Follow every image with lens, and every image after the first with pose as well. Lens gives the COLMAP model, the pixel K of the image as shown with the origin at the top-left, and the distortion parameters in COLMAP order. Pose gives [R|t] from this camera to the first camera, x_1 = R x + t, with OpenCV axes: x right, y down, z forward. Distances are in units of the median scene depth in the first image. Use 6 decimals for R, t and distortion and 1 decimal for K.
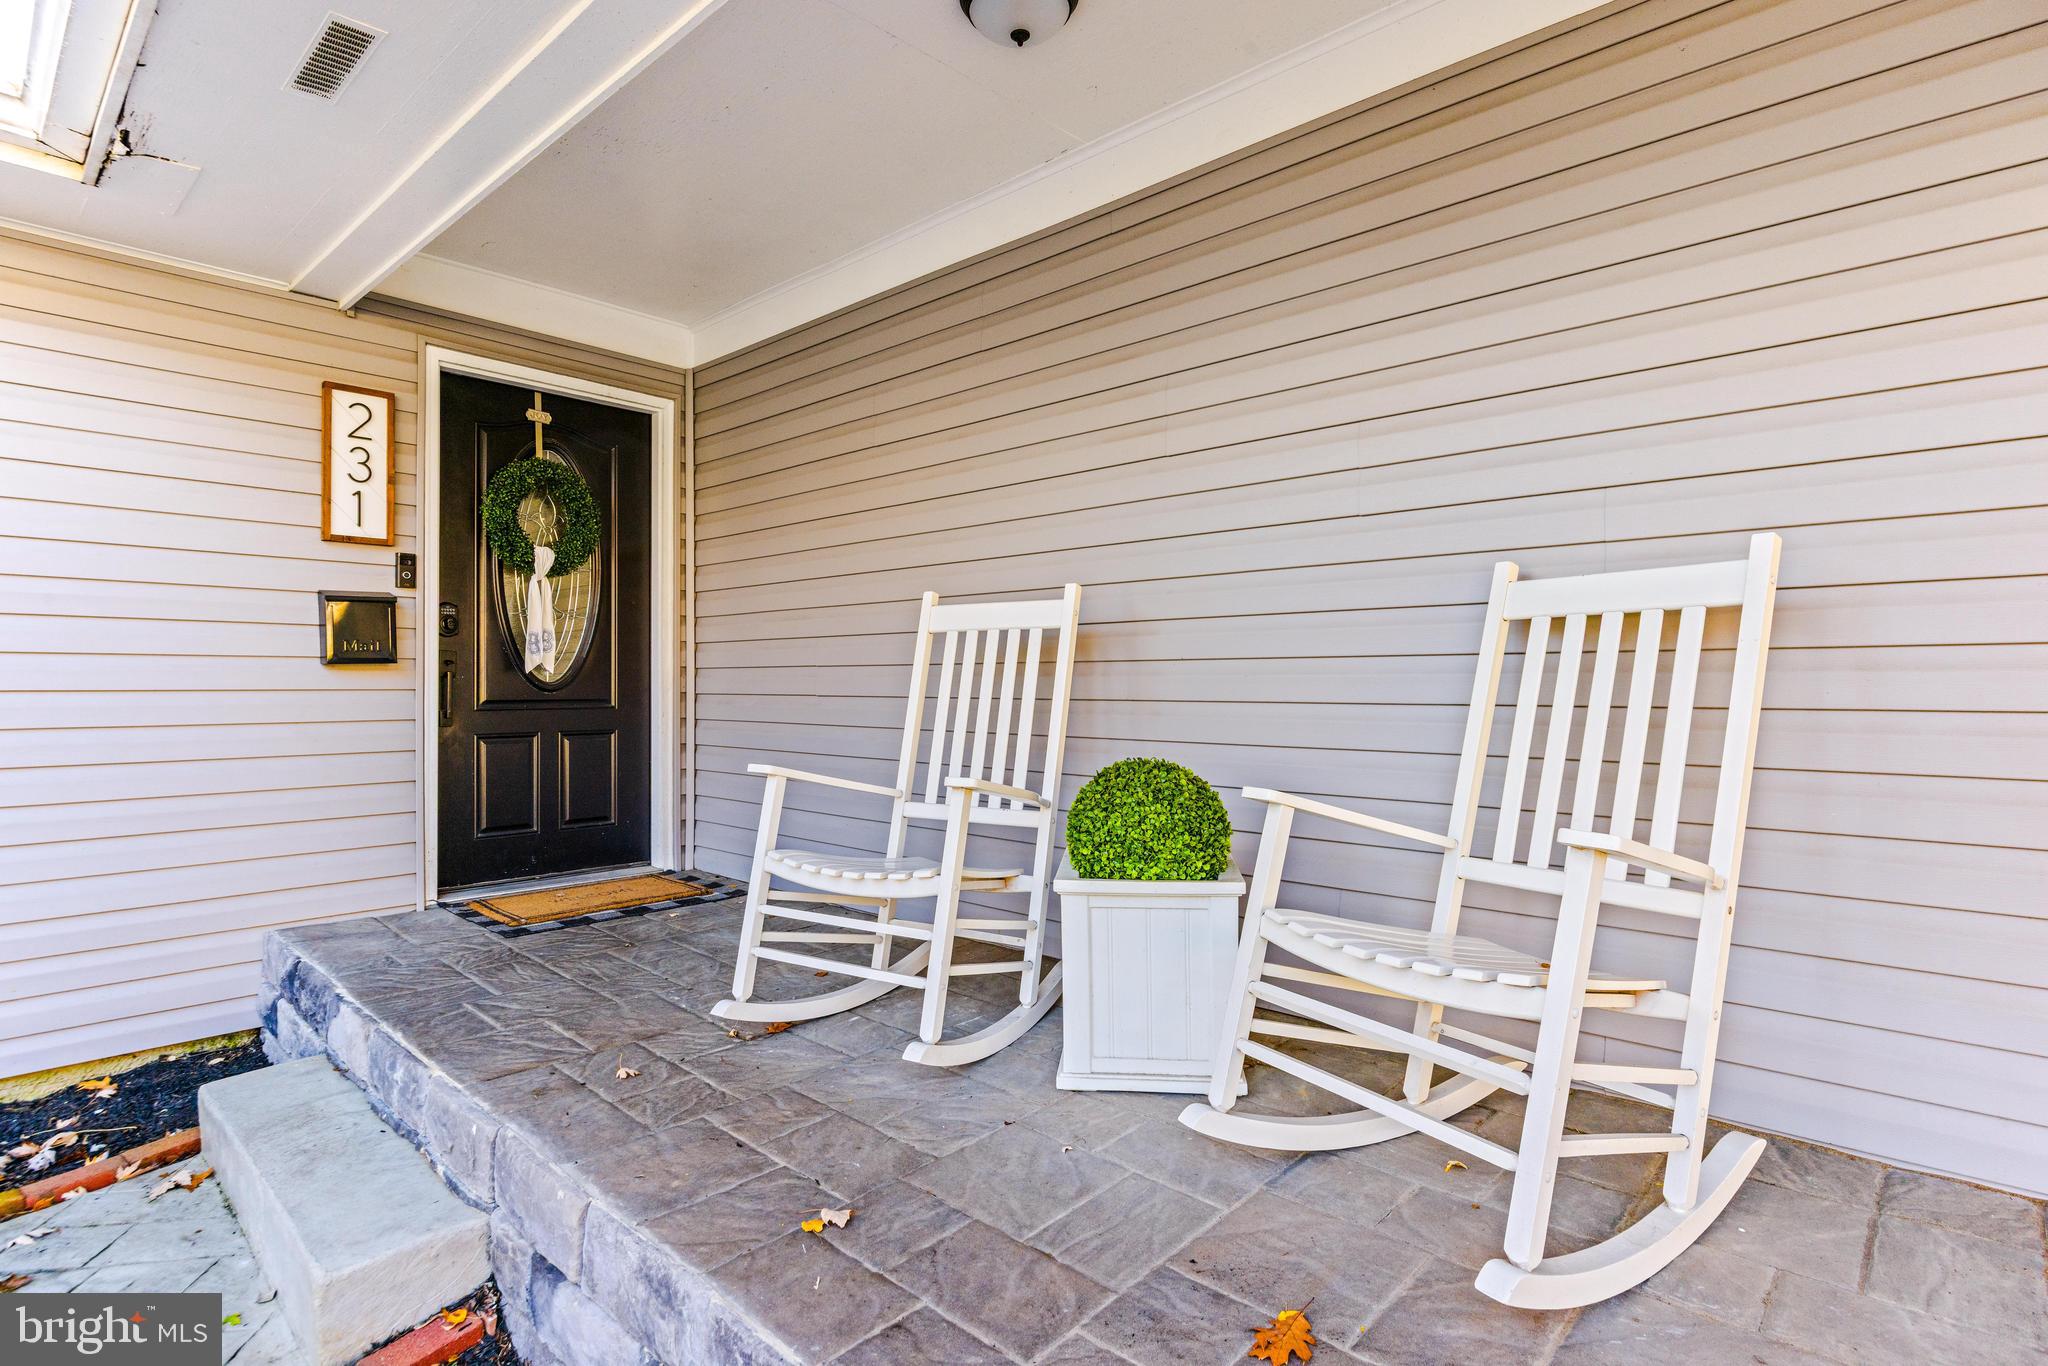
lens RADIAL K [[1019.7, 0, 1023.6], [0, 1019.7, 681.9], [0, 0, 1]] dist [0.000546, 0.000293]
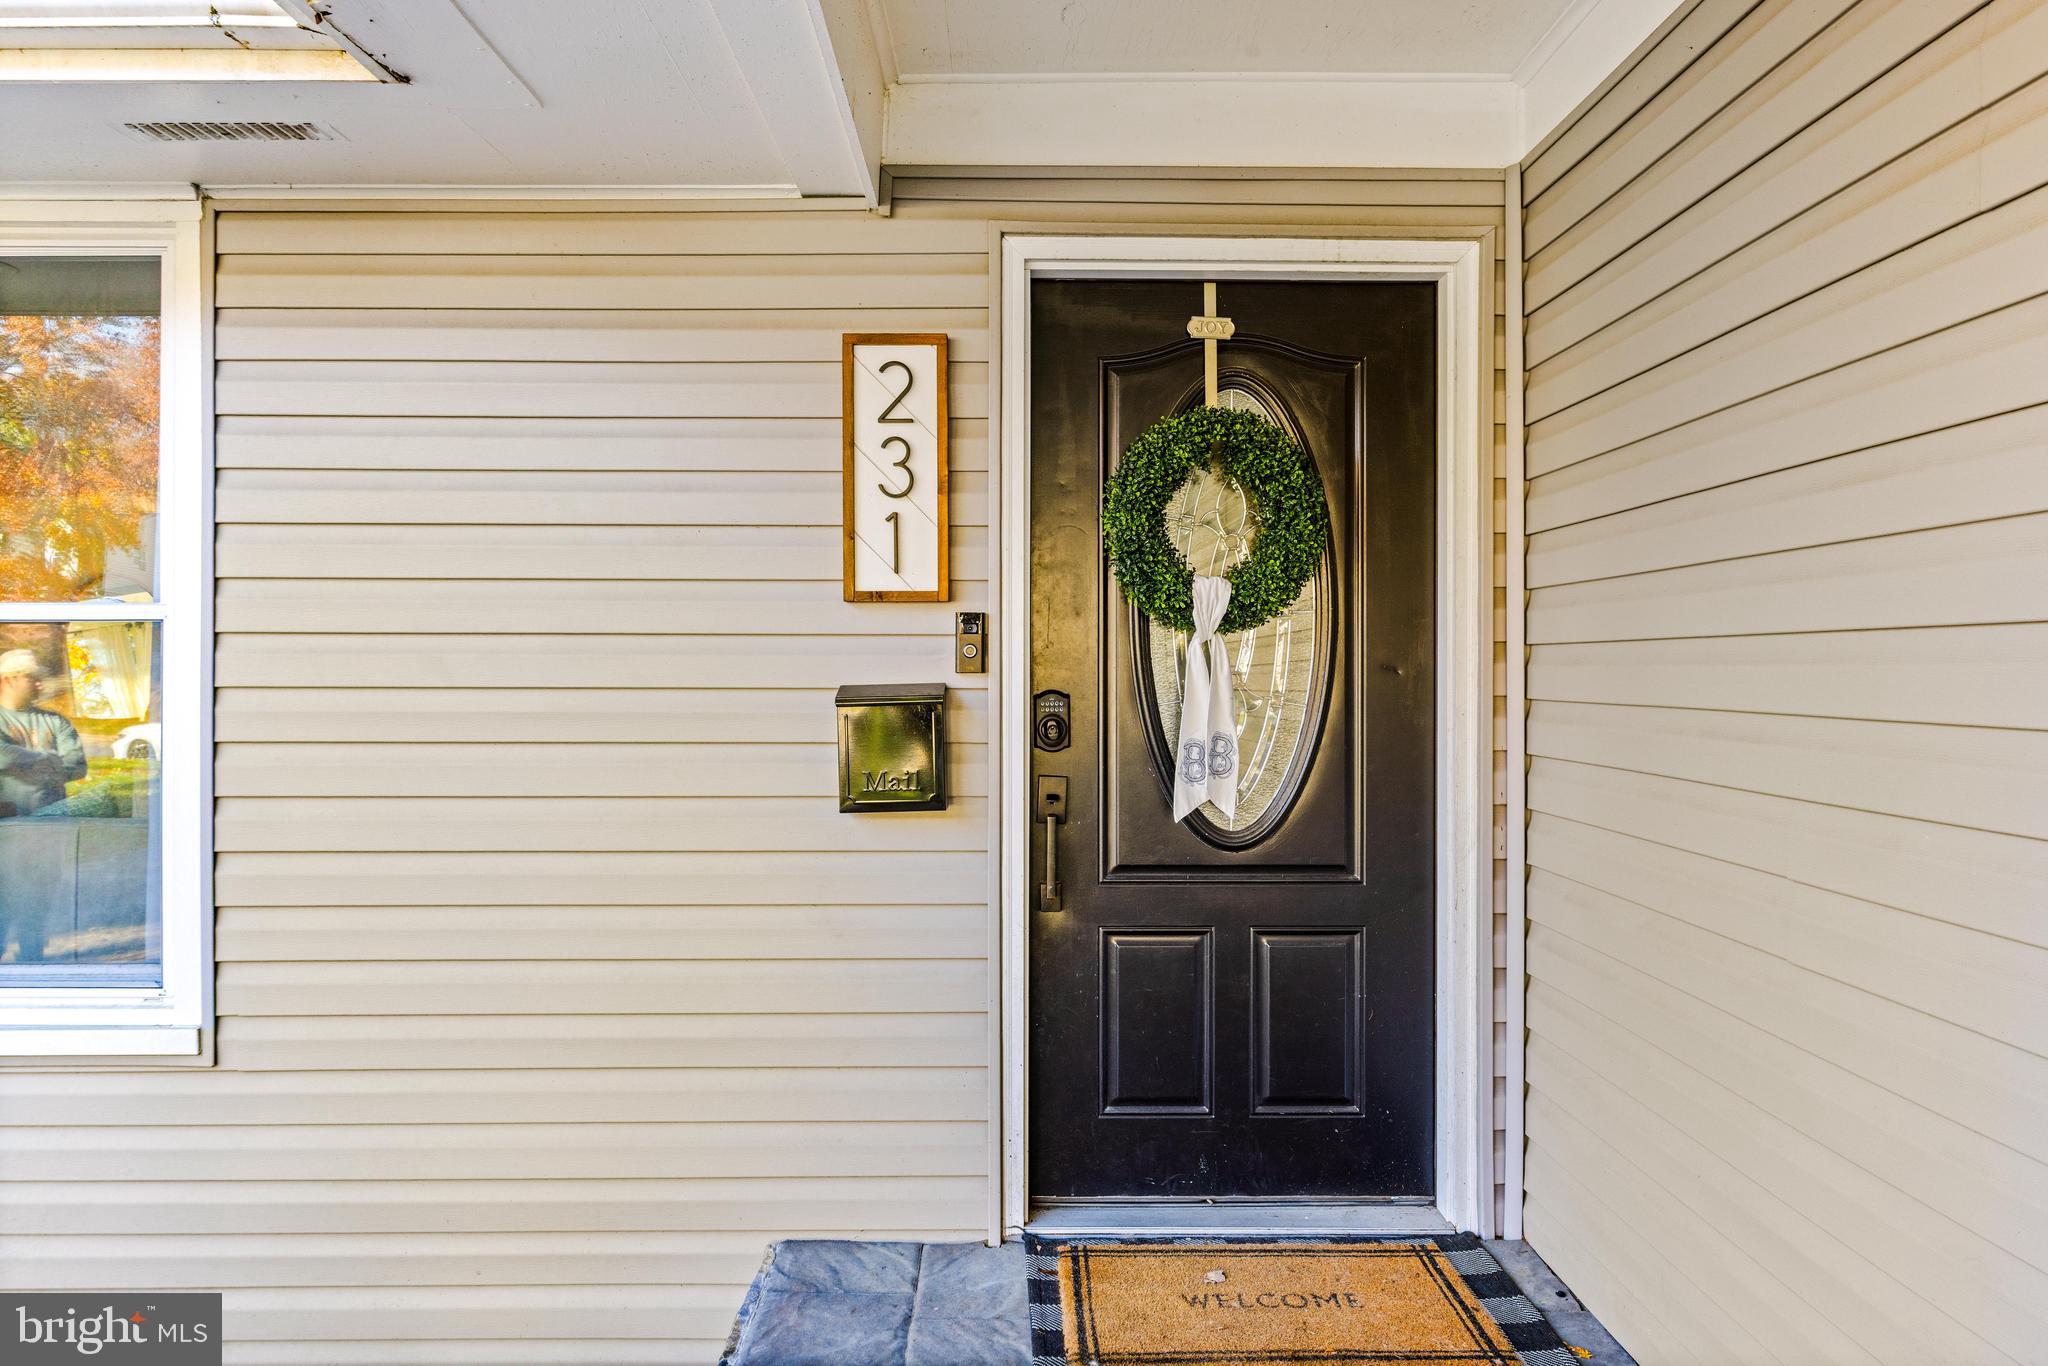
lens RADIAL K [[1343.6, 0, 1023.2], [0, 1343.6, 678.5], [0, 0, 1]] dist [0.003665, -0.000352]
pose [[0.682484, 0.004016, -0.730889, -0.037641], [-0.000555, 0.999987, 0.004976, -0.091109], [0.730900, -0.002990, 0.682478, 0.501630]]
